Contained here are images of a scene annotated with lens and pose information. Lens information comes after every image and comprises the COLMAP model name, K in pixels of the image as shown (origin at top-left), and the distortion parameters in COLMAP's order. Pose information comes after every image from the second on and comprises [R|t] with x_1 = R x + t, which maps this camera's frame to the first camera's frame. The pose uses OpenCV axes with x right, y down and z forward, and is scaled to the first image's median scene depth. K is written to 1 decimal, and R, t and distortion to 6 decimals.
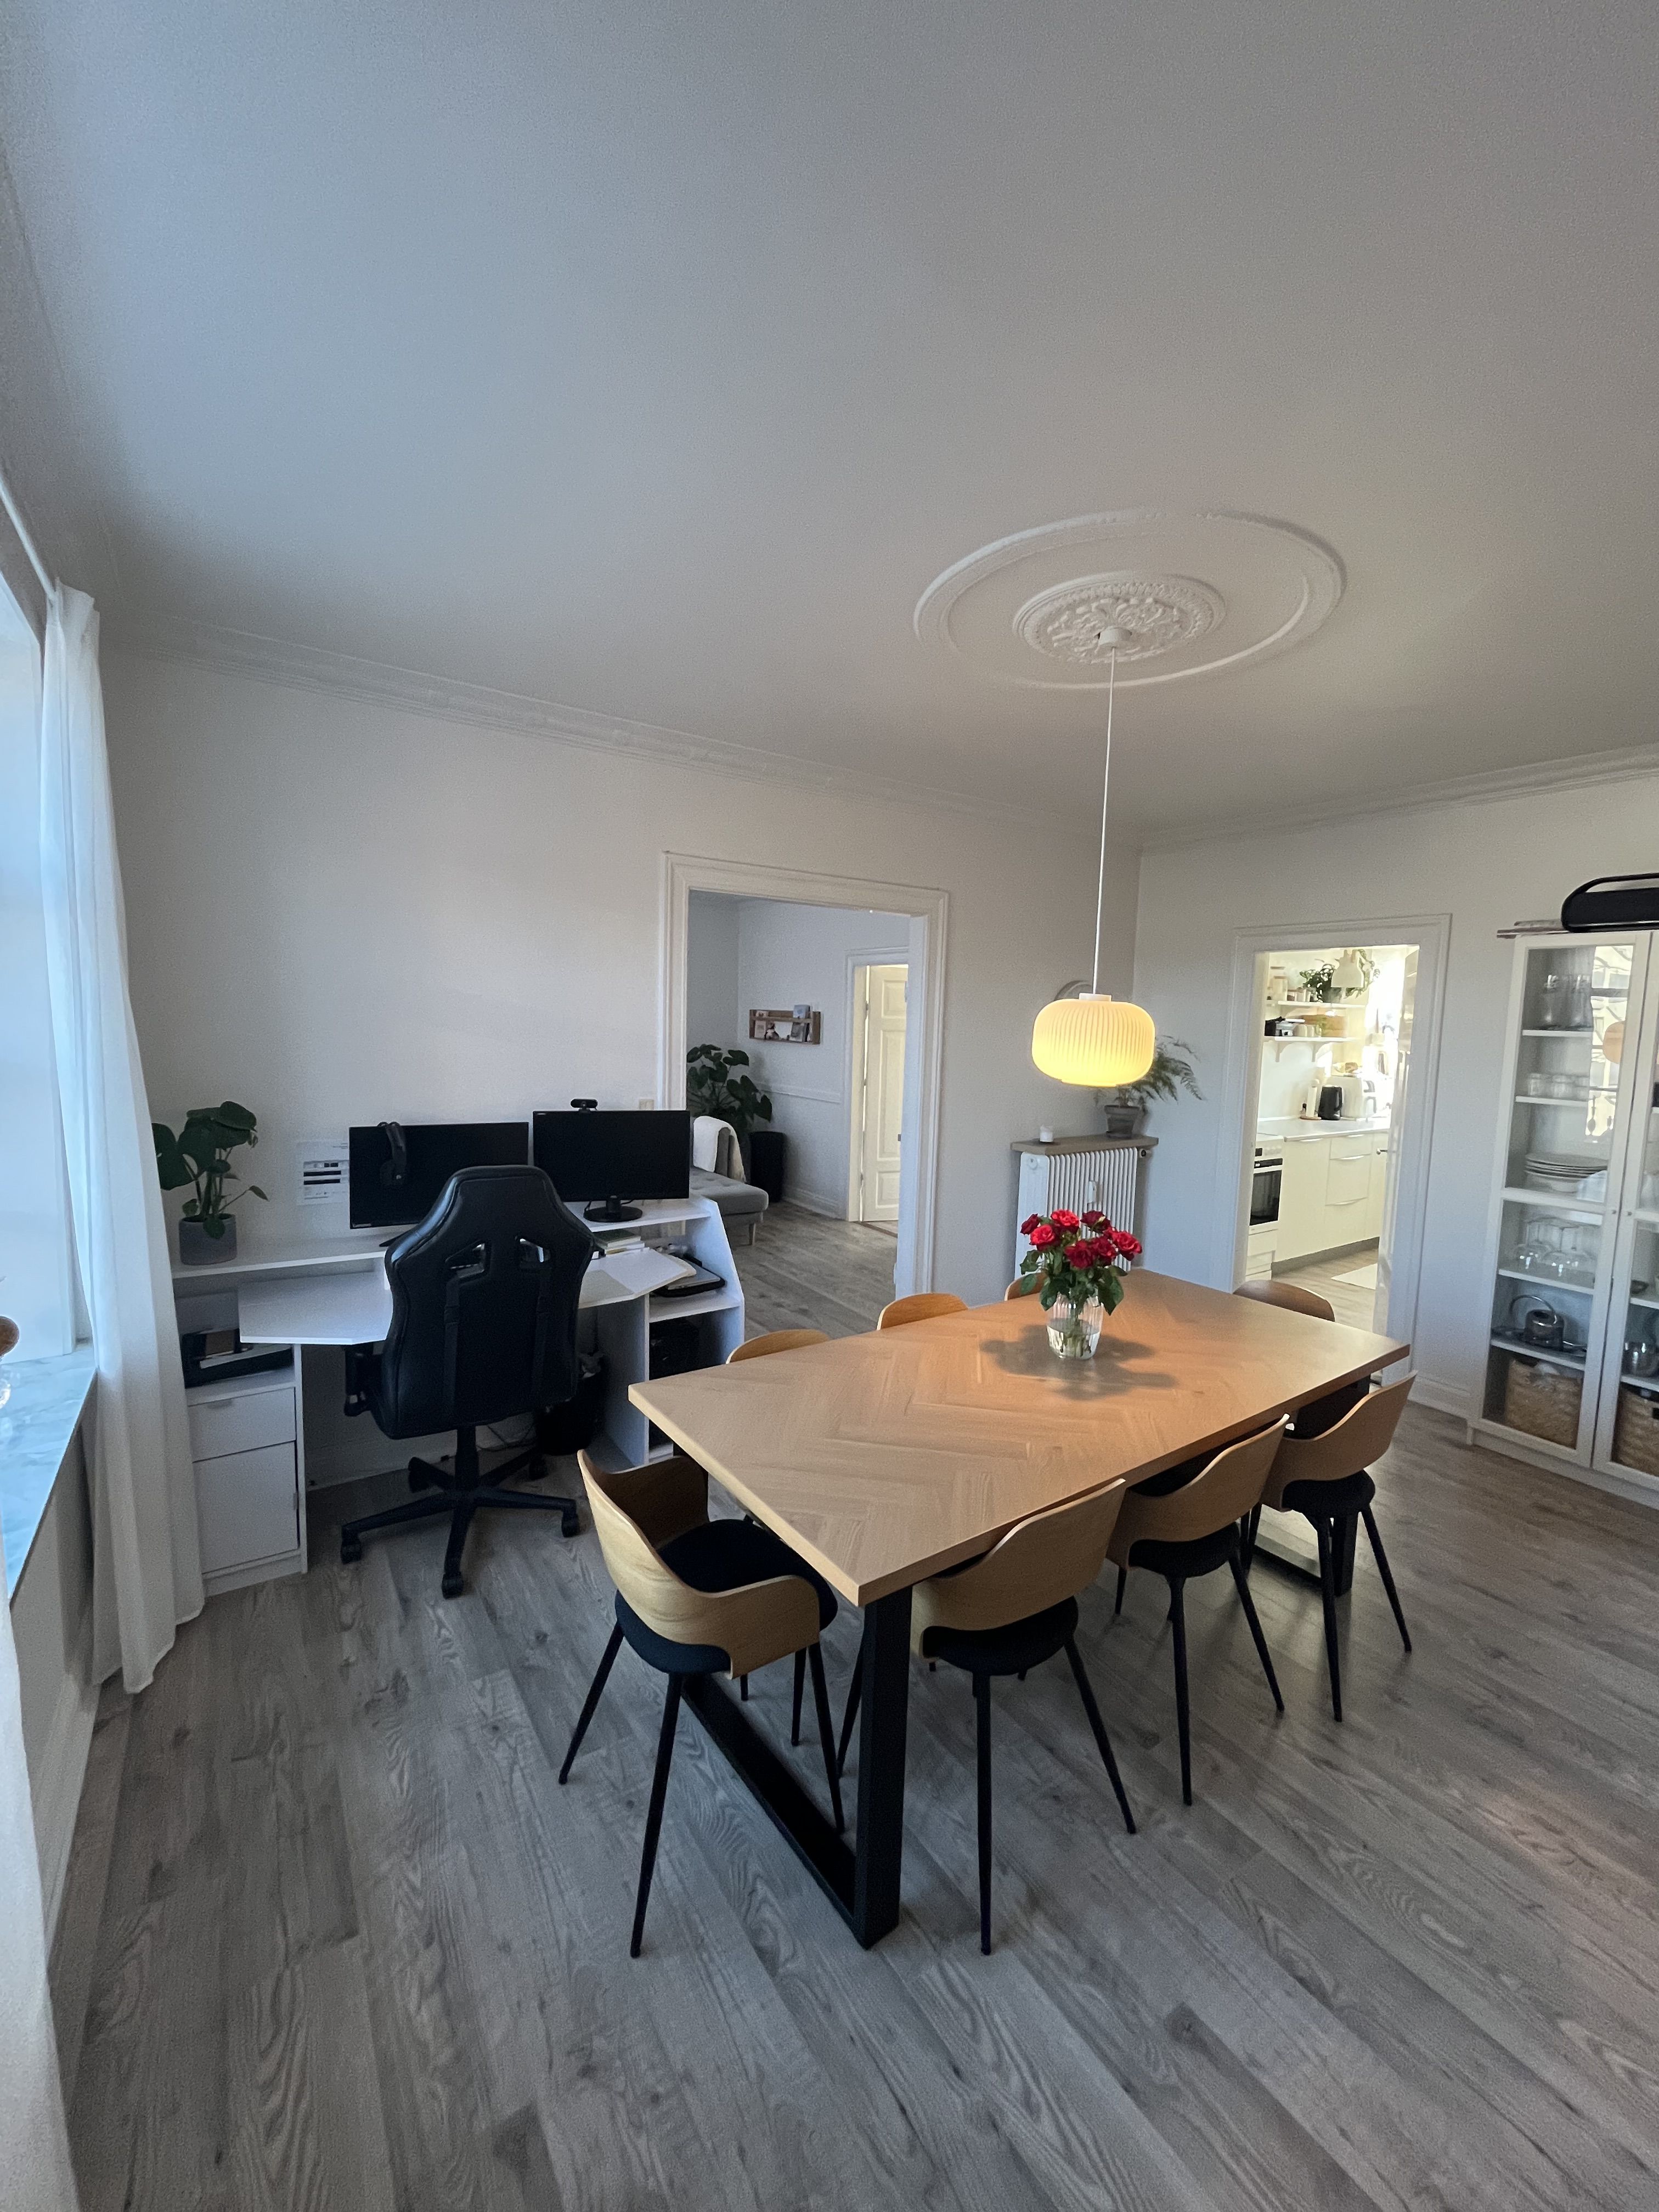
lens RADIAL K [[886.7, 0, 837.2], [0, 886.7, 1103.1], [0, 0, 1]] dist [-0.001925, 0.000284]
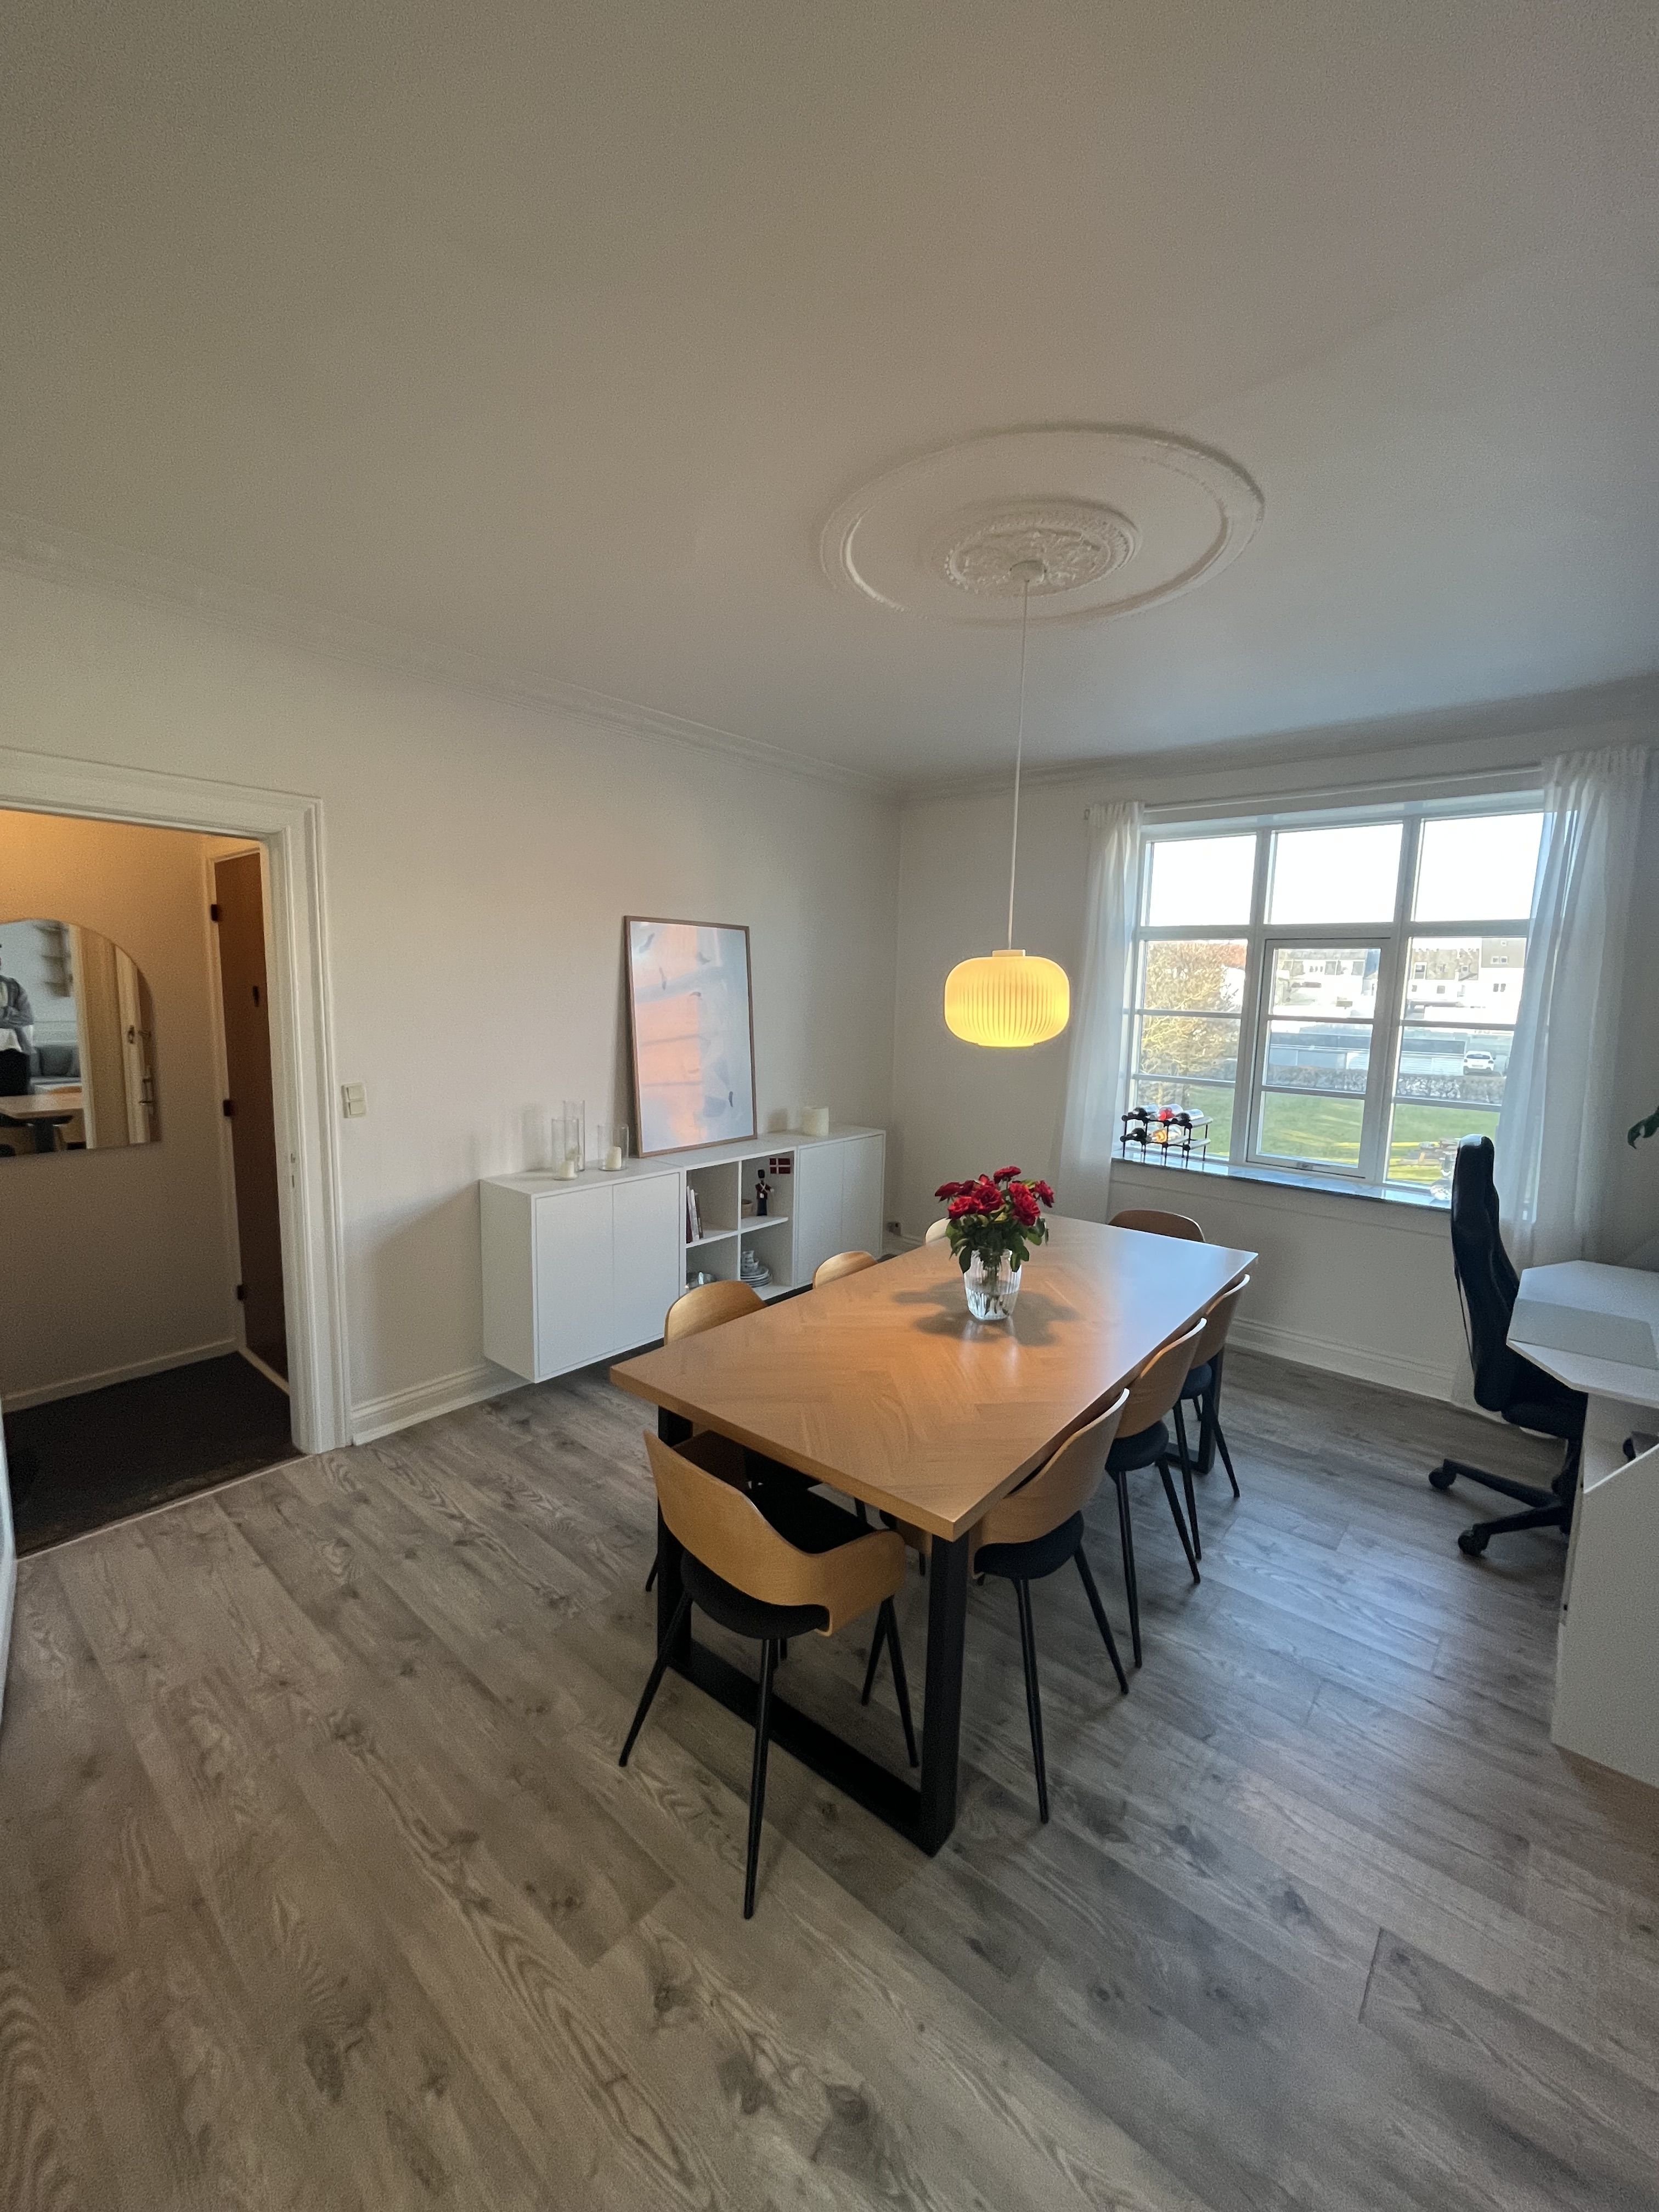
lens RADIAL K [[886.7, 0, 827.8], [0, 886.7, 1115.8], [0, 0, 1]] dist [-0.001925, 0.000284]
pose [[-0.959786, -0.007462, -0.280634, 0.739220], [-0.070228, 0.974245, 0.214277, -0.134021], [0.271808, 0.225368, -0.935591, 1.882312]]
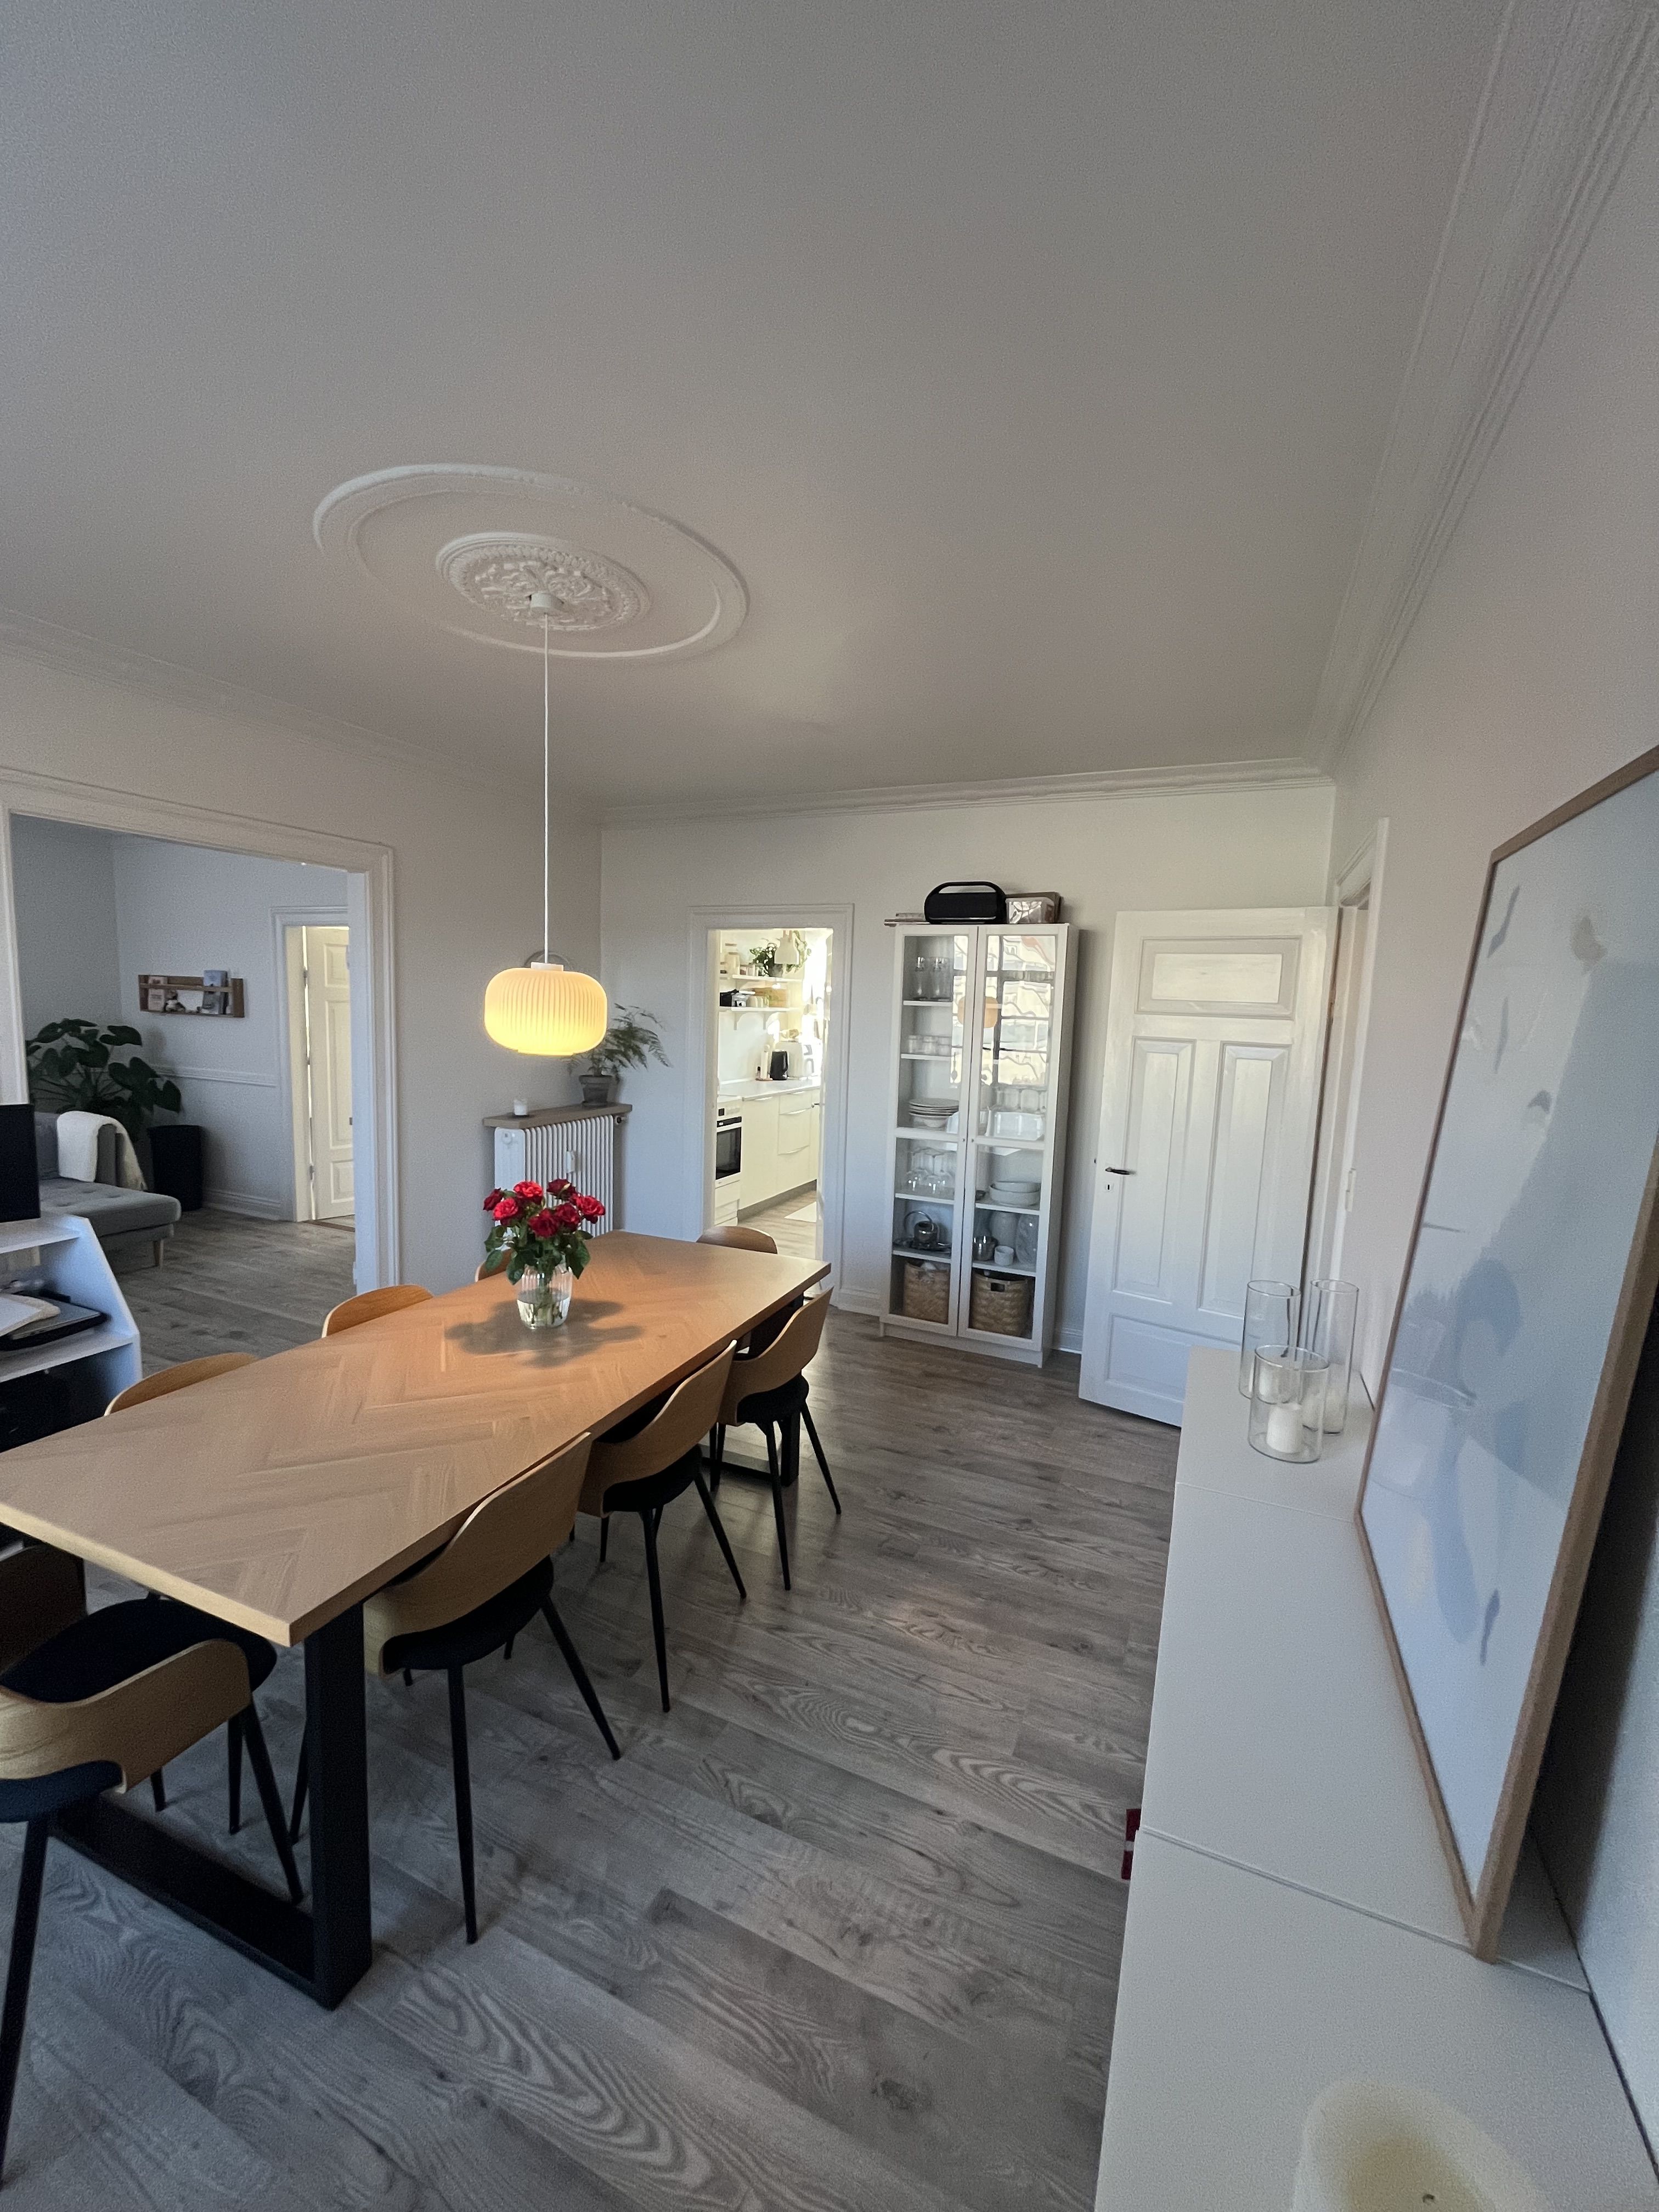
lens RADIAL K [[886.7, 0, 823.5], [0, 886.7, 1102.1], [0, 0, 1]] dist [-0.001925, 0.000284]
pose [[0.853554, -0.057179, 0.517857, 0.030776], [0.041379, 0.998260, 0.042020, 0.003890], [-0.519358, -0.014438, 0.854435, -0.017746]]
